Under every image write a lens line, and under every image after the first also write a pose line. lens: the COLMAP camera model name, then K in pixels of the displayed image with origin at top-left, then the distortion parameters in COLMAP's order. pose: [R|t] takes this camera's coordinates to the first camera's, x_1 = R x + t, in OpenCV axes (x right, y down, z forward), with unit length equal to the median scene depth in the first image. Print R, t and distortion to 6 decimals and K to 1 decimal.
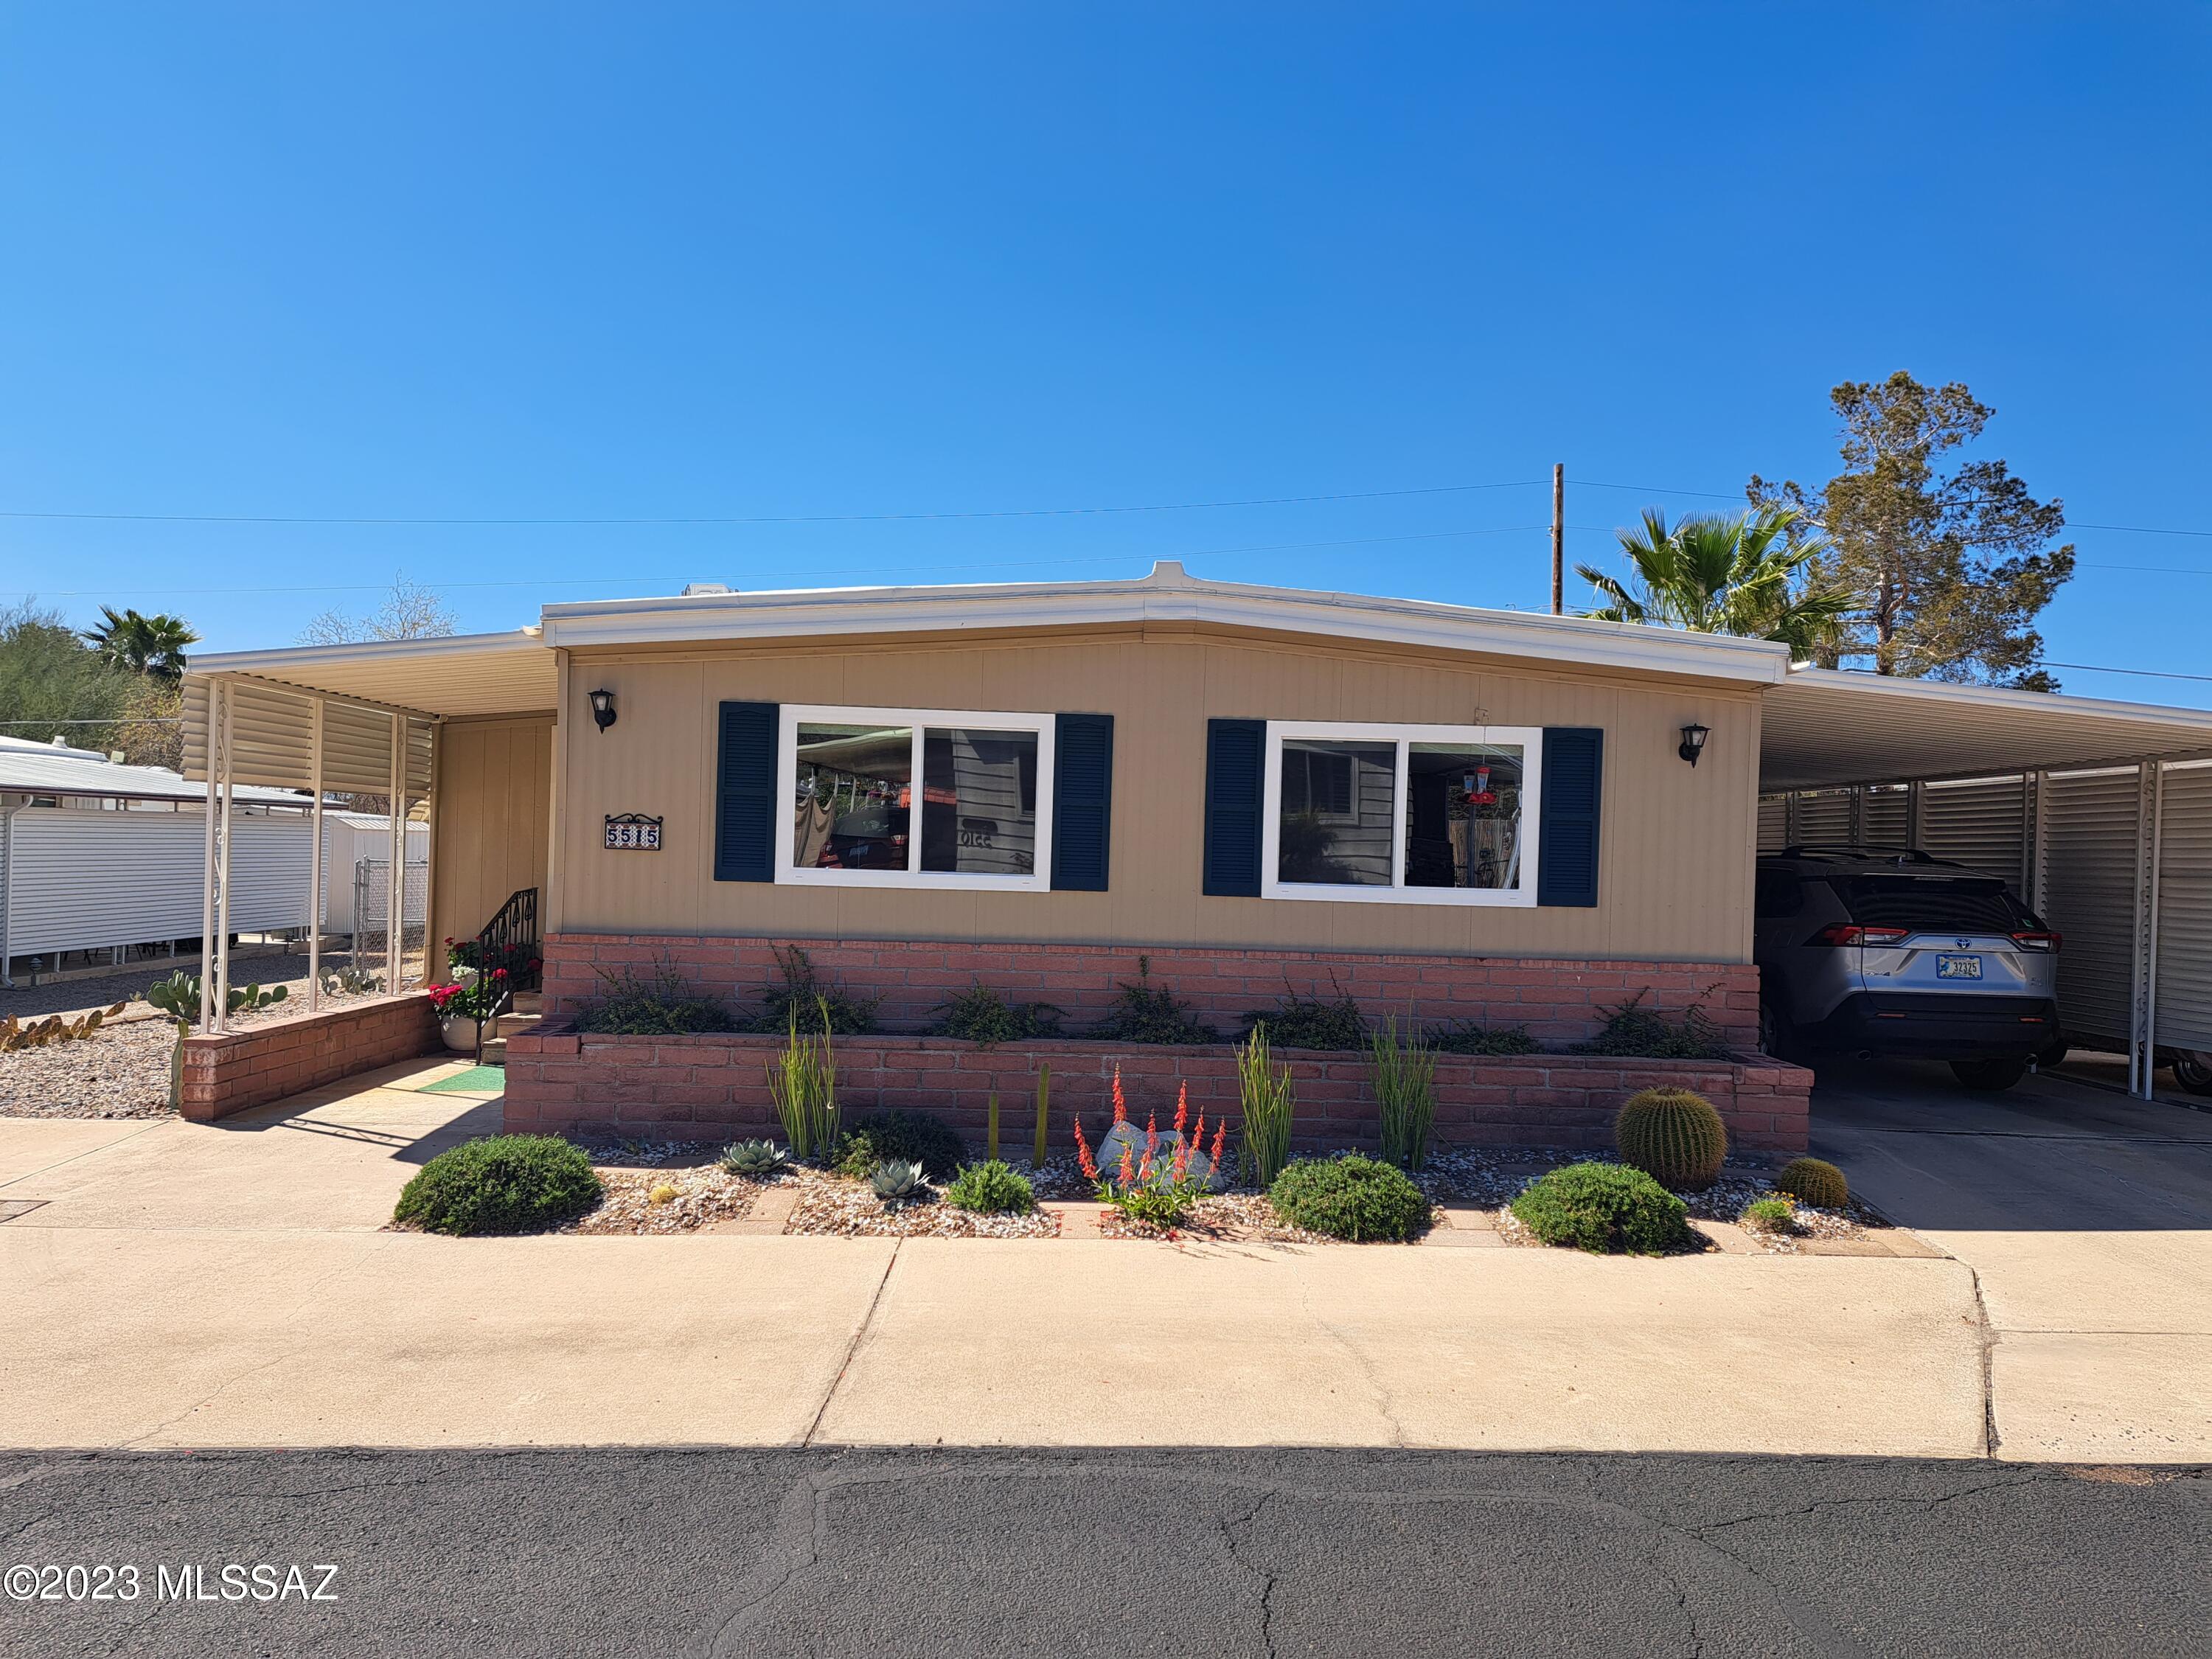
lens RADIAL K [[1592.0, 0, 1117.5], [0, 1592.0, 833.1], [0, 0, 1]] dist [0.129481, -0.174221]
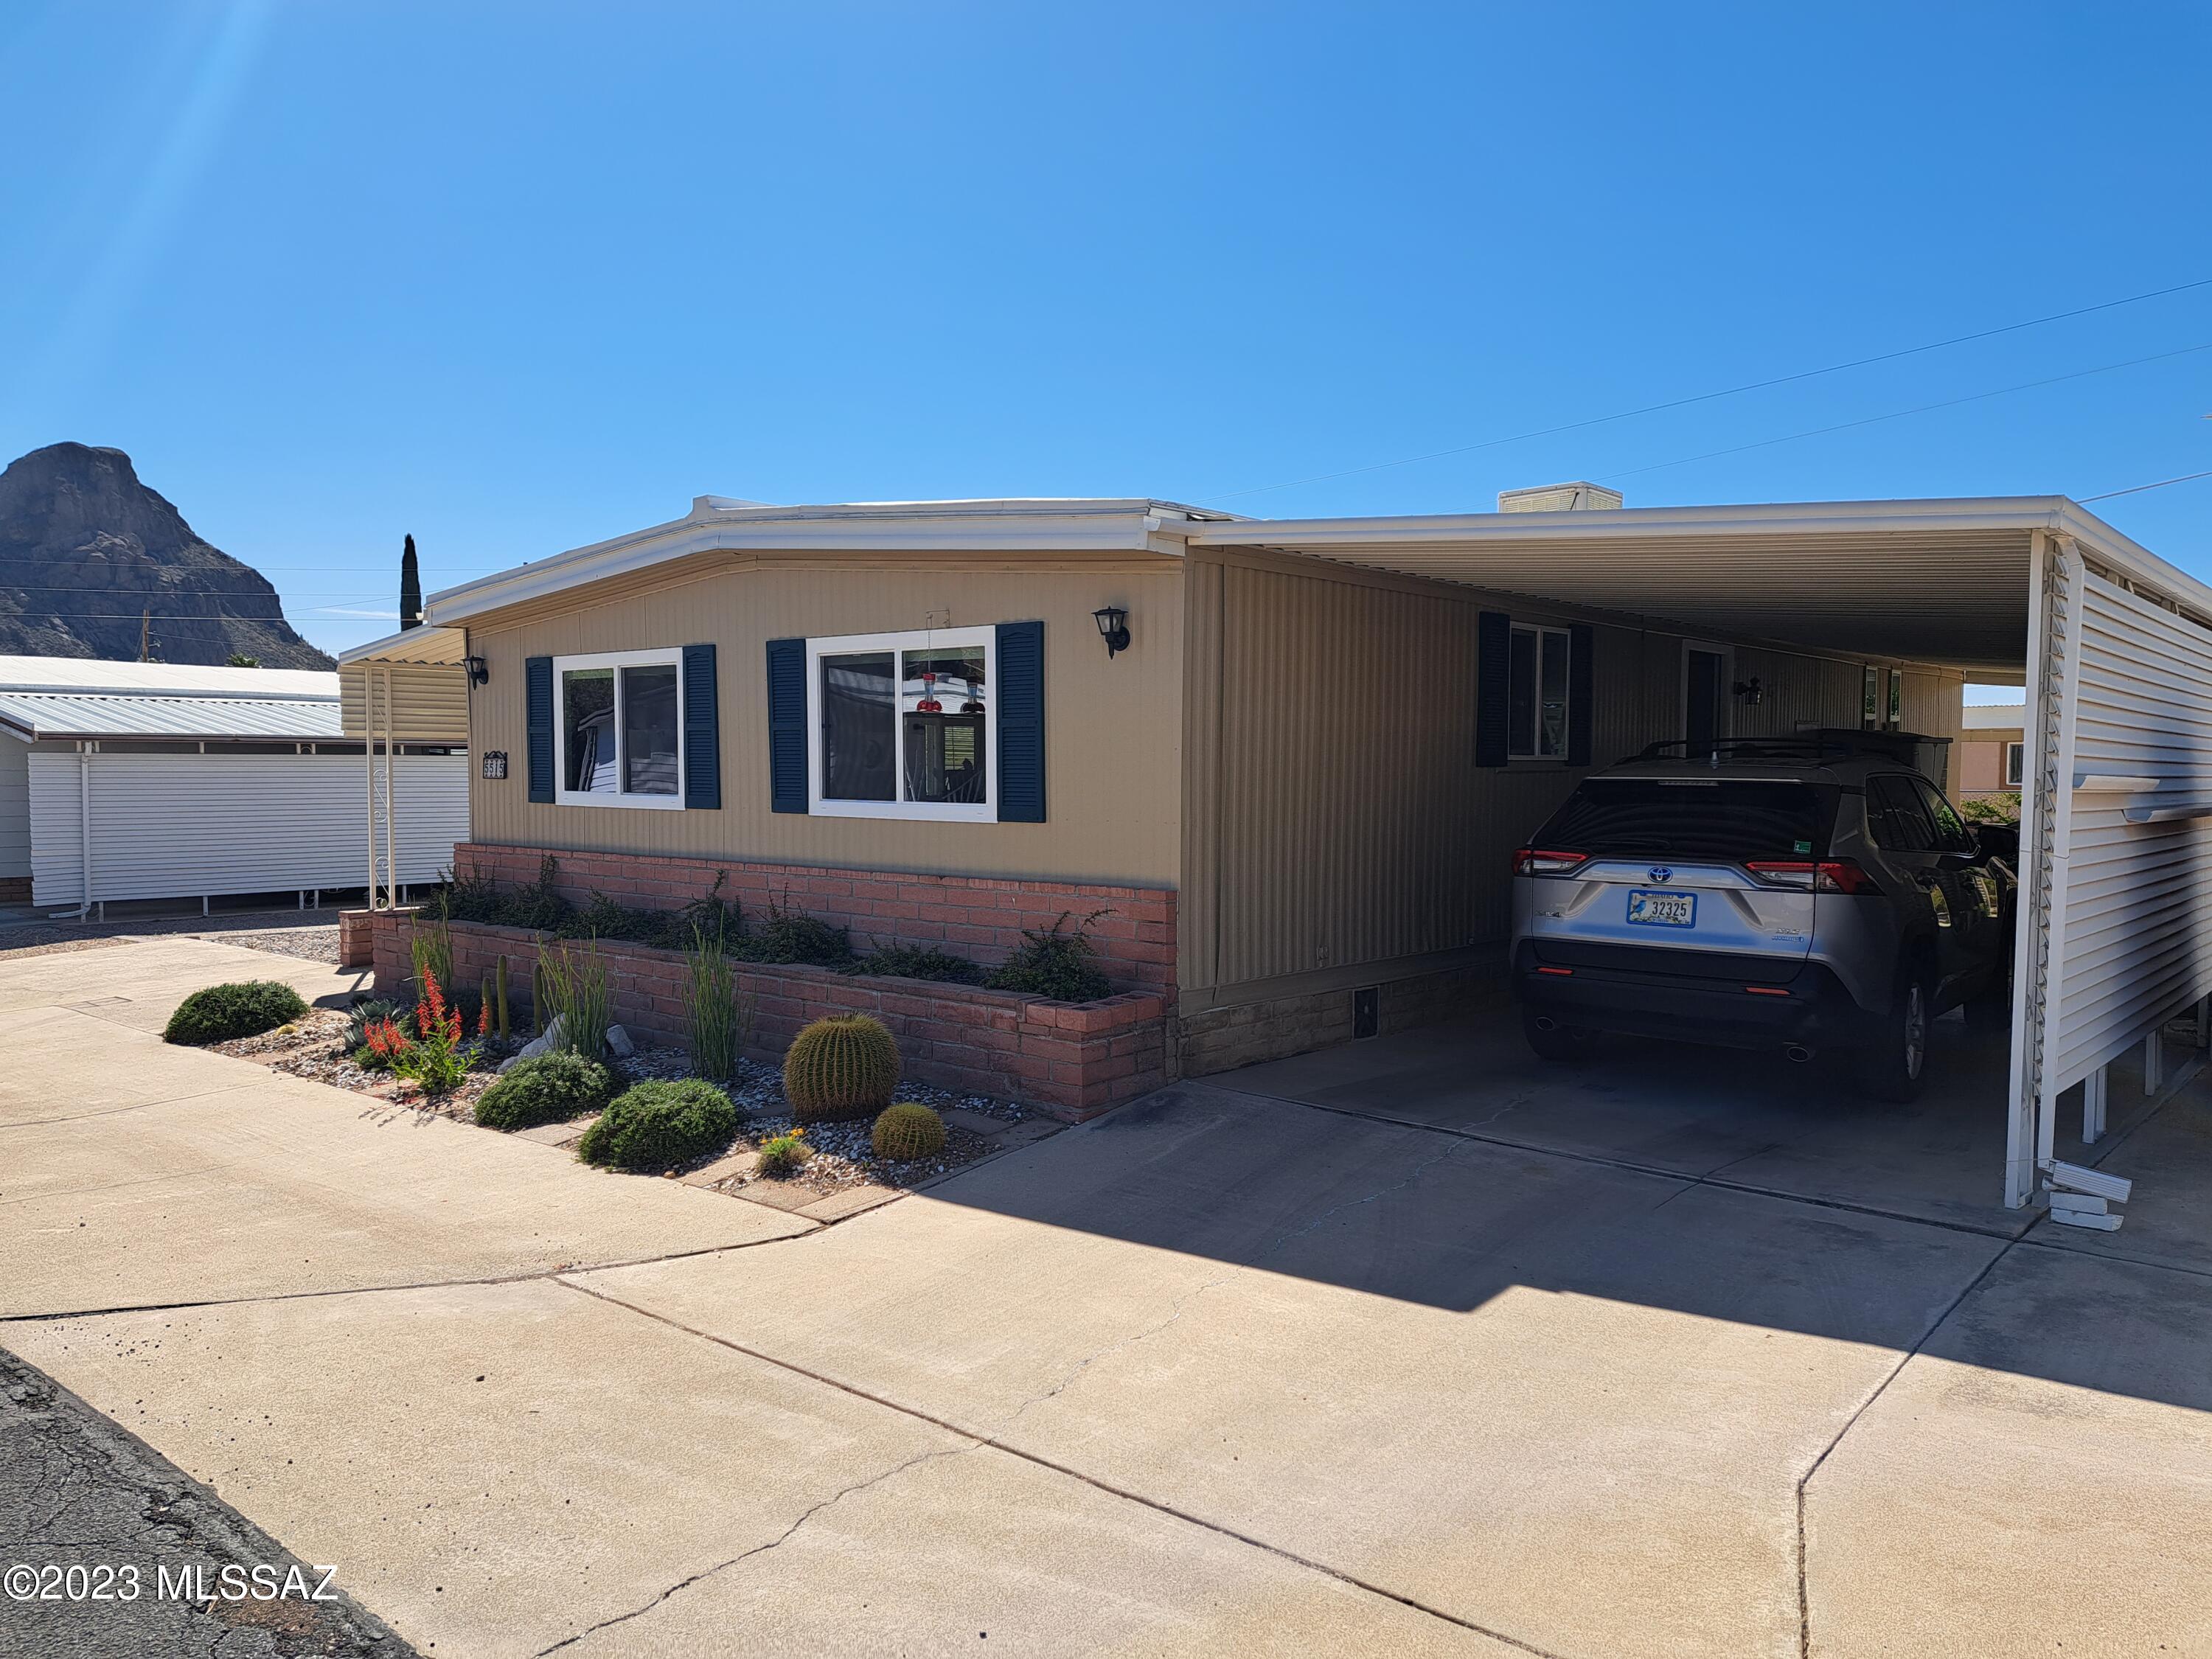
lens RADIAL K [[1592.0, 0, 1117.5], [0, 1592.0, 833.1], [0, 0, 1]] dist [0.129481, -0.174221]
pose [[0.739598, 0.002070, -0.673046, 0.931282], [0.022703, 0.999349, 0.028021, 0.028680], [0.672666, -0.036005, 0.739069, 0.378394]]
